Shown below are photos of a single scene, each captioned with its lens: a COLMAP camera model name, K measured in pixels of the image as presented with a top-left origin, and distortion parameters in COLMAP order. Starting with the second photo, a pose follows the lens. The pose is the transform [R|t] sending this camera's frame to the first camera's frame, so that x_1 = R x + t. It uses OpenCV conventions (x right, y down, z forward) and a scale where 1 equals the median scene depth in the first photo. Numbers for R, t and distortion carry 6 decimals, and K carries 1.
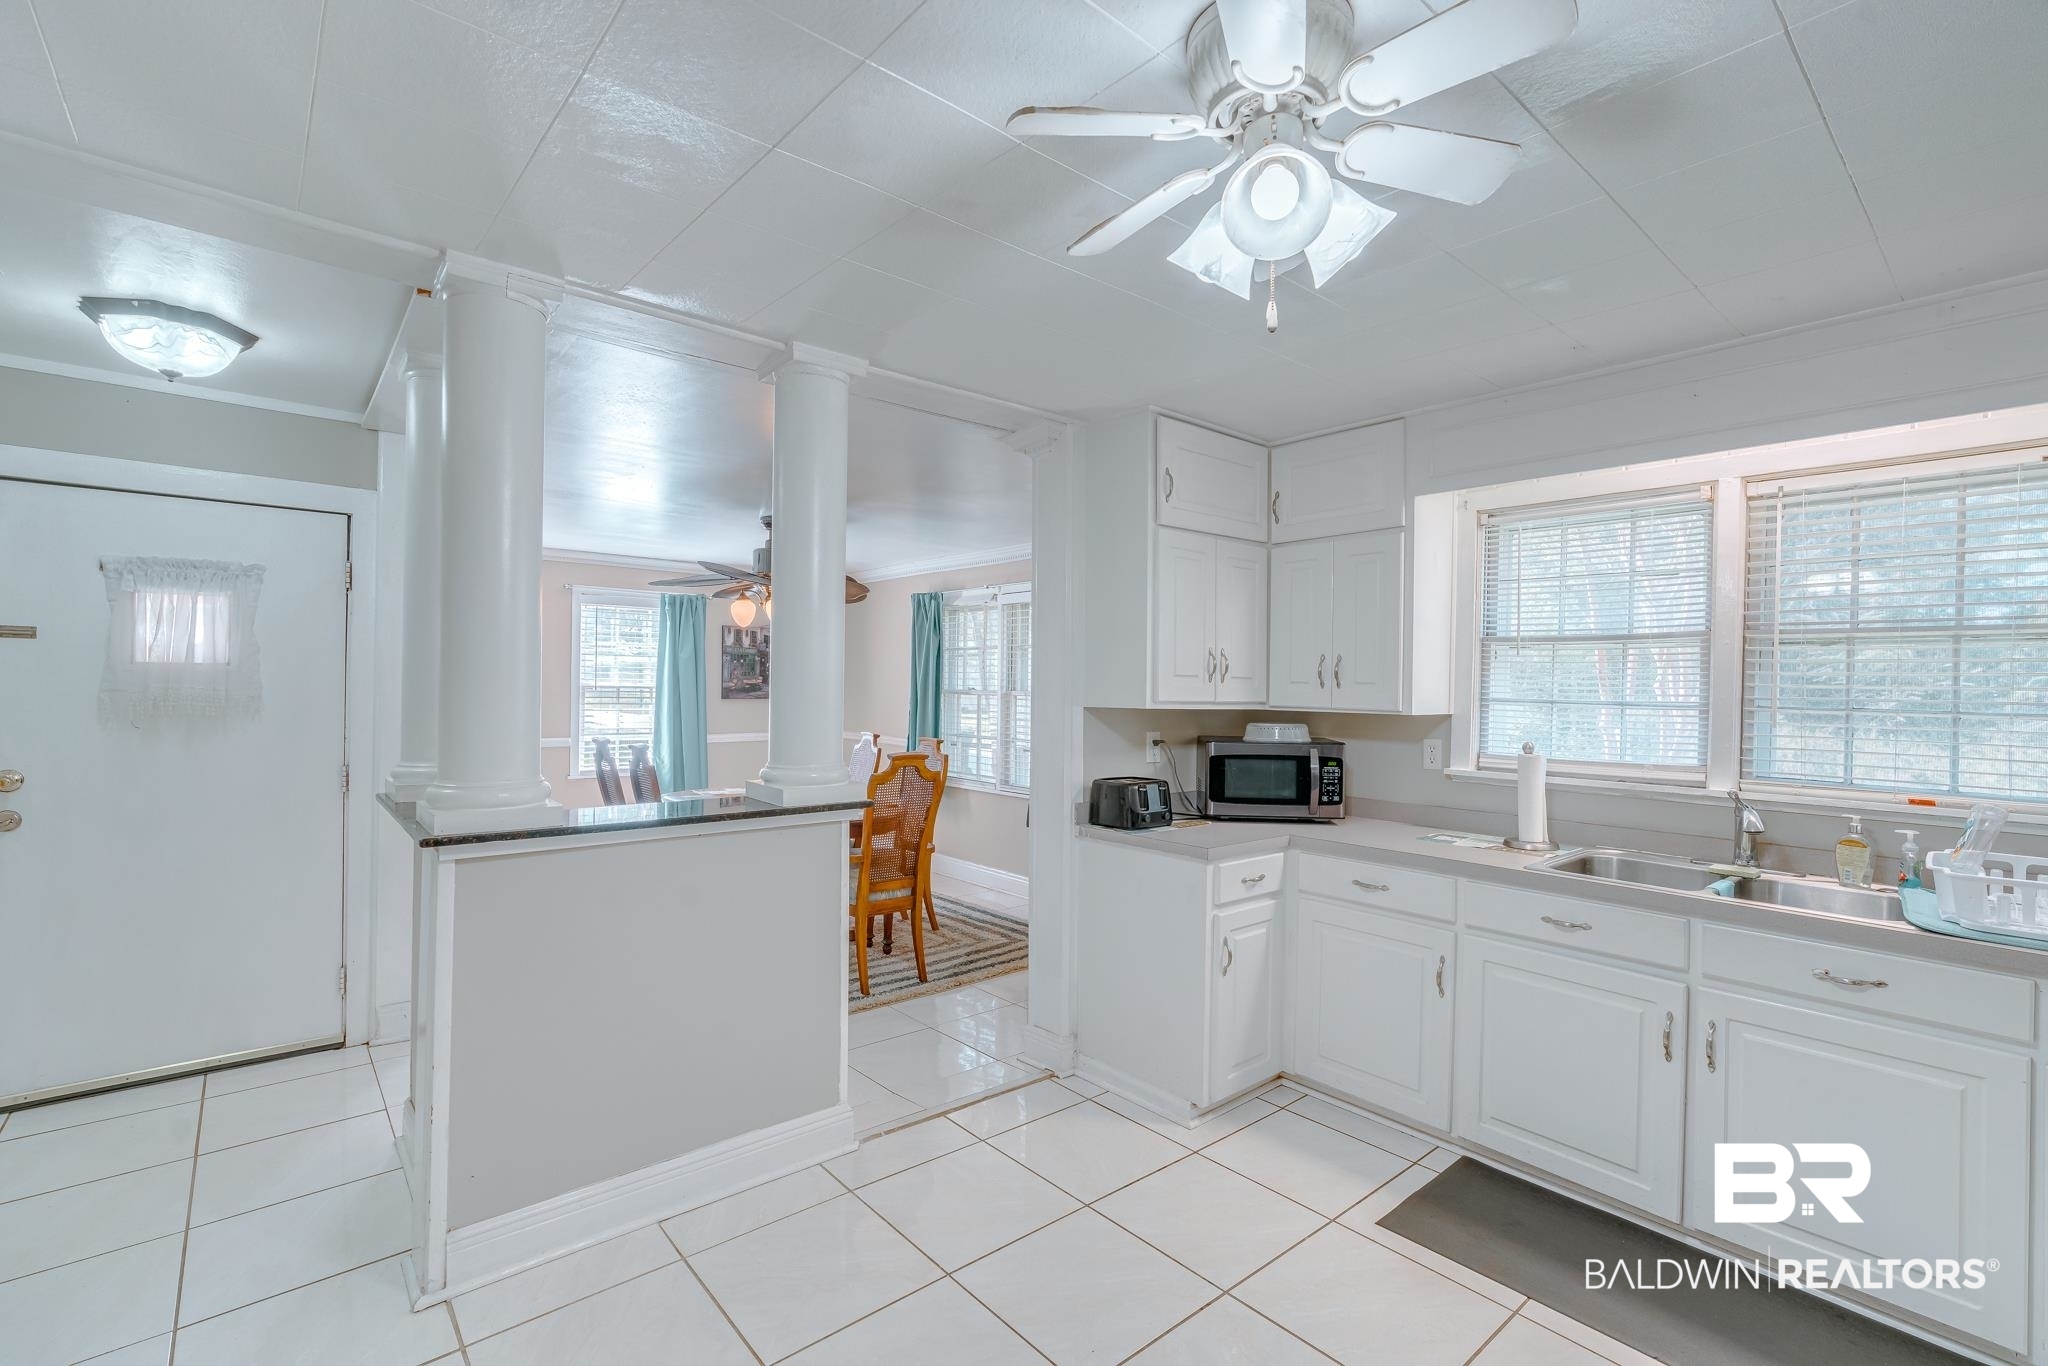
lens RADIAL K [[909.6, 0, 1028.3], [0, 909.6, 683.3], [0, 0, 1]] dist [-0.012196, 0.000500]
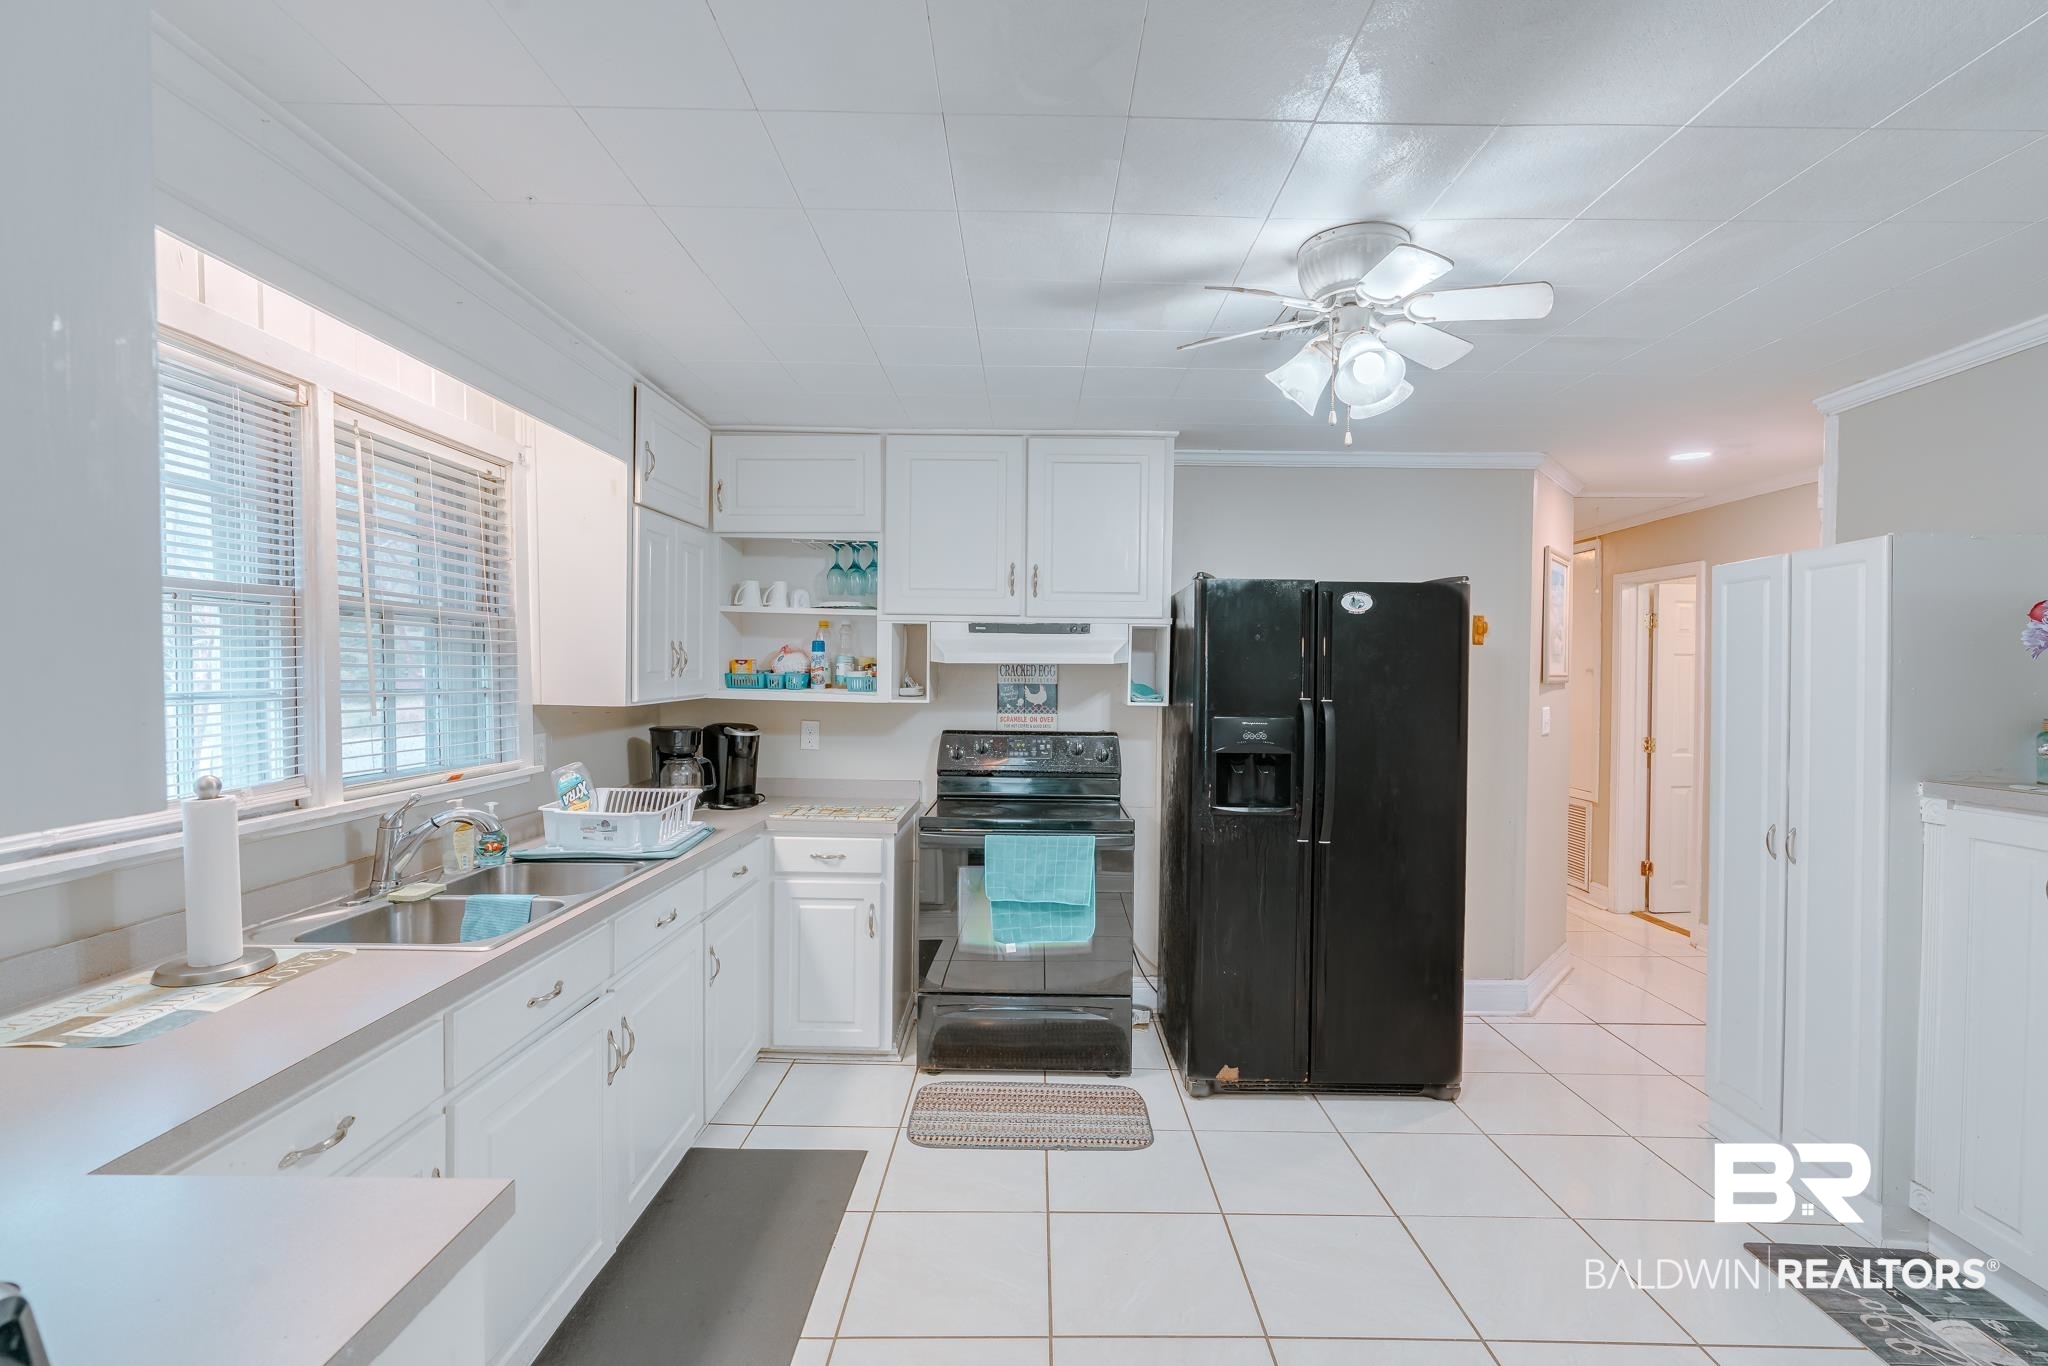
lens RADIAL K [[909.6, 0, 1028.3], [0, 909.6, 683.3], [0, 0, 1]] dist [-0.012196, 0.000500]
pose [[-0.754931, -0.024814, 0.655335, -0.153511], [-0.012303, 0.999644, 0.023679, -0.007020], [-0.655689, 0.009813, -0.754967, 1.124062]]
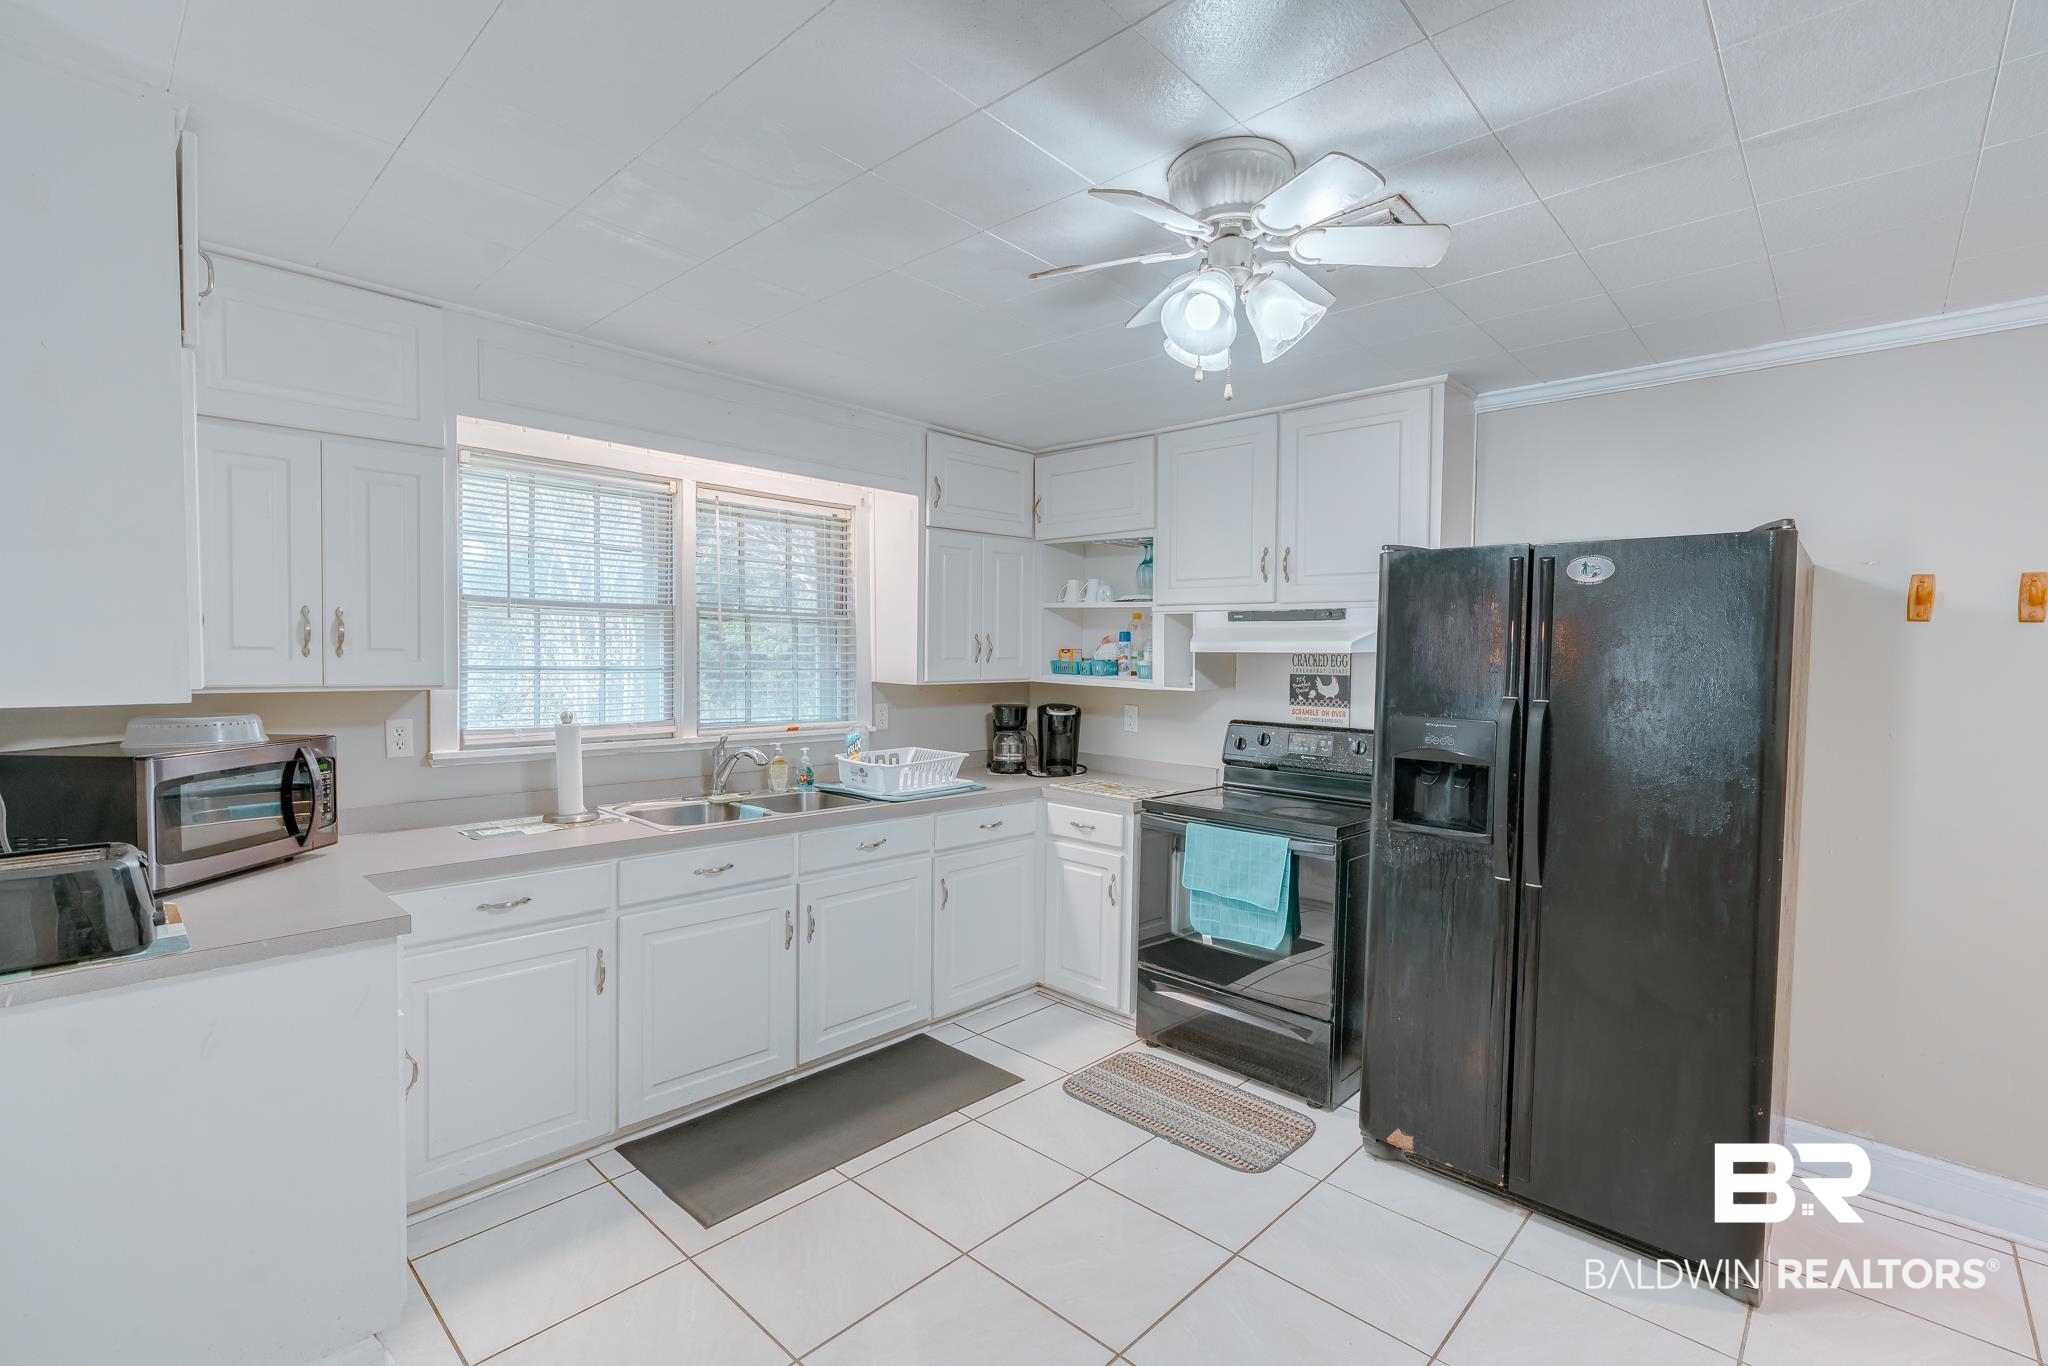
lens RADIAL K [[909.6, 0, 1028.3], [0, 909.6, 683.3], [0, 0, 1]] dist [-0.012196, 0.000500]
pose [[-0.109213, -0.041781, 0.993140, -0.468293], [-0.010939, 0.999106, 0.040829, -0.009289], [-0.993958, -0.006405, -0.109572, 0.644892]]
